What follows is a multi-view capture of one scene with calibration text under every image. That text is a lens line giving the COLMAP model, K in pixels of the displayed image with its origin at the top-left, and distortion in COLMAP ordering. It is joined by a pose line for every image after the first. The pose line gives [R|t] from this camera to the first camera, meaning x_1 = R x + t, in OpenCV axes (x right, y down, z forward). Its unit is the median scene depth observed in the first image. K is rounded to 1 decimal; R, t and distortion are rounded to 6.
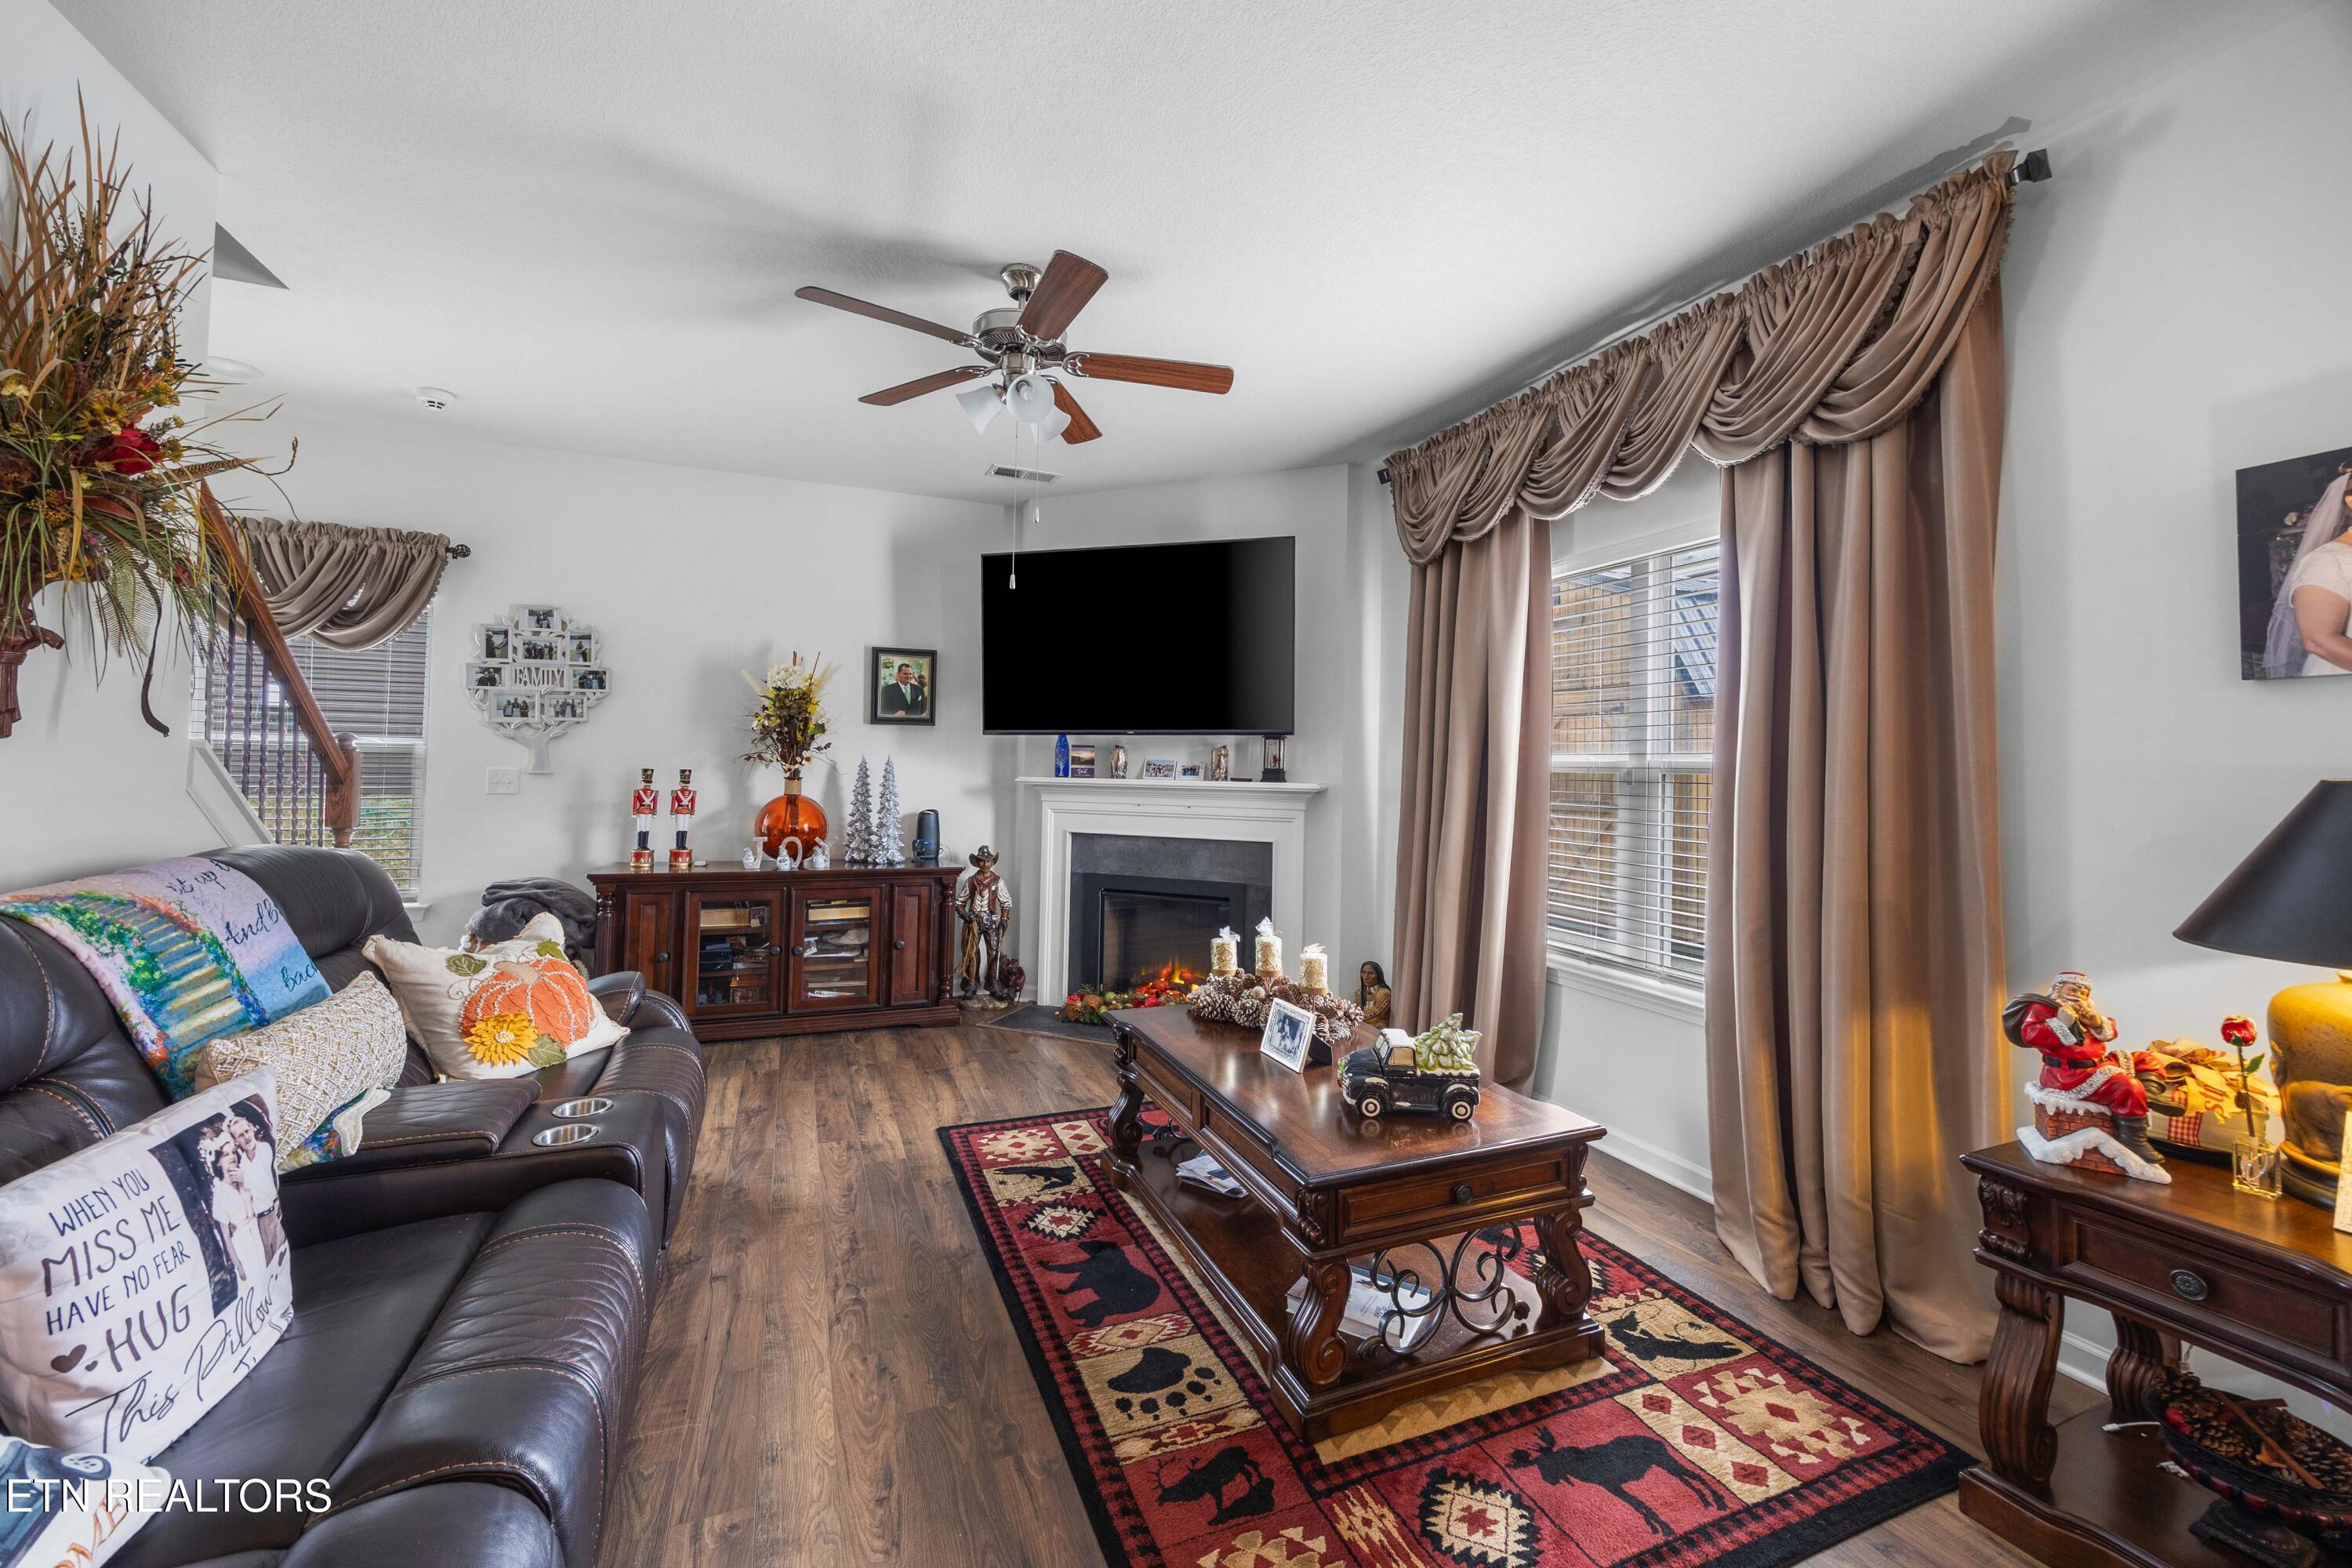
lens RADIAL K [[923.1, 0, 1180.9], [0, 923.1, 739.6], [0, 0, 1]] dist [-0.000840, -0.000053]
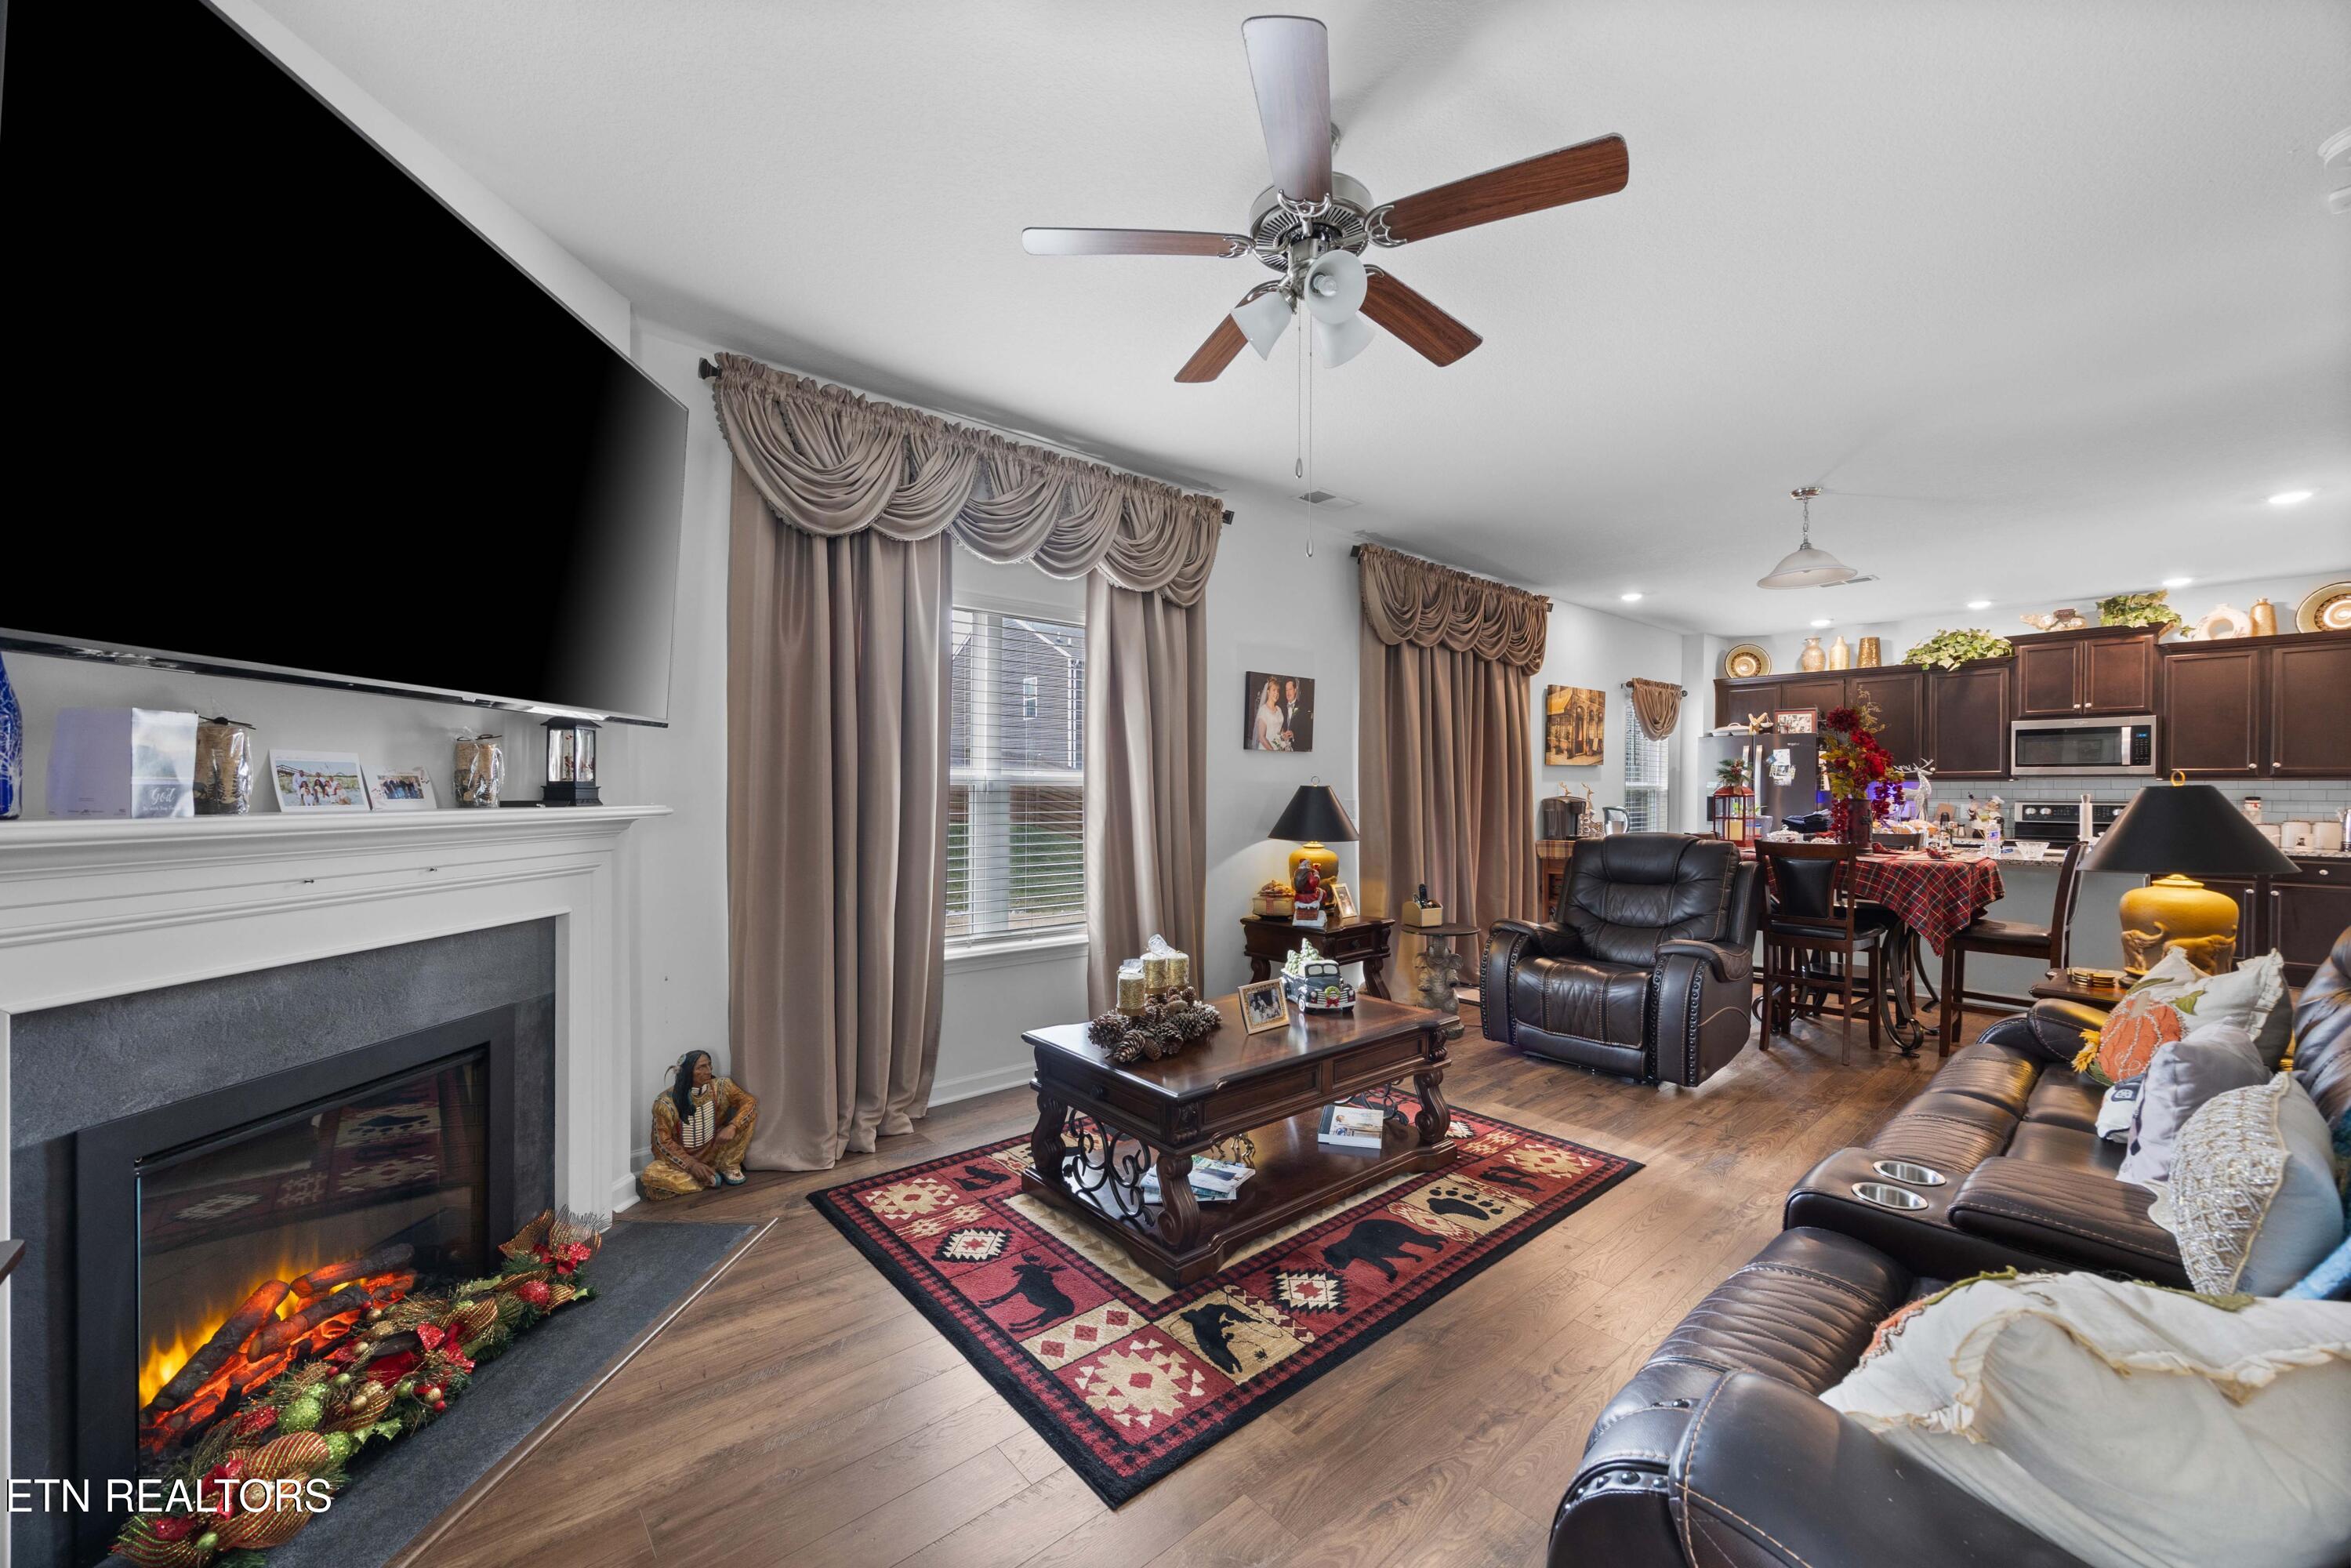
lens RADIAL K [[878.6, 0, 1172.5], [0, 878.6, 796.2], [0, 0, 1]] dist [-0.009867, -0.000050]
pose [[-0.299730, -0.027037, 0.953641, -0.805481], [-0.042606, 0.998980, 0.014931, 0.025733], [-0.953072, -0.036156, -0.300576, 1.259949]]
